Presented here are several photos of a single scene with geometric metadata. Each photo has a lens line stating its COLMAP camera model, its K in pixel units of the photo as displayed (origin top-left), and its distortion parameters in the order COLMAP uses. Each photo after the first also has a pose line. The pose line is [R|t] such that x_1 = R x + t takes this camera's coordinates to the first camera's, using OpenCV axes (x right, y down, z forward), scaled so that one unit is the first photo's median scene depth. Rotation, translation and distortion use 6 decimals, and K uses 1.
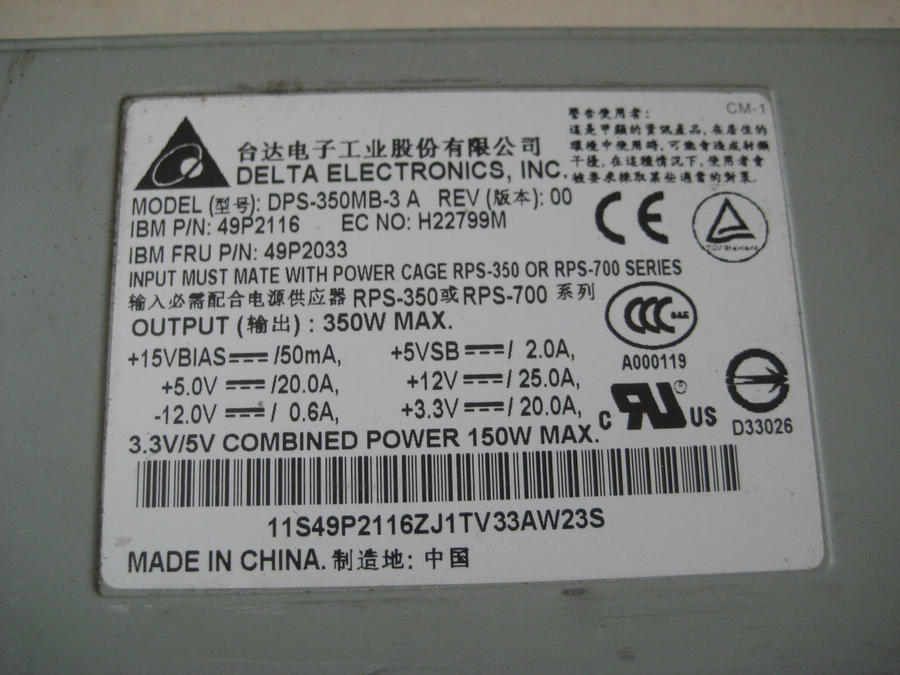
lens RADIAL K [[934.6, 0, 450.0], [0, 934.6, 337.5], [0, 0, 1]] dist [-0.167833, 0.197536]
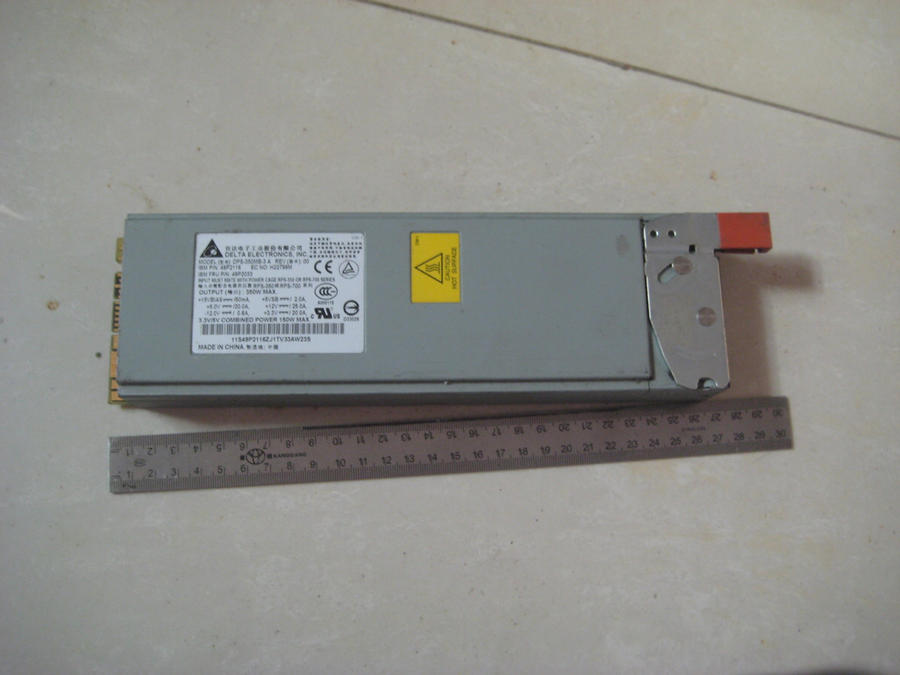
lens RADIAL K [[934.6, 0, 450.0], [0, 934.6, 337.5], [0, 0, 1]] dist [-0.167833, 0.197536]
pose [[0.999254, 0.018522, 0.033875, 0.628342], [-0.019610, 0.999292, 0.032094, 0.036431], [-0.033256, -0.032735, 0.998911, -3.123430]]
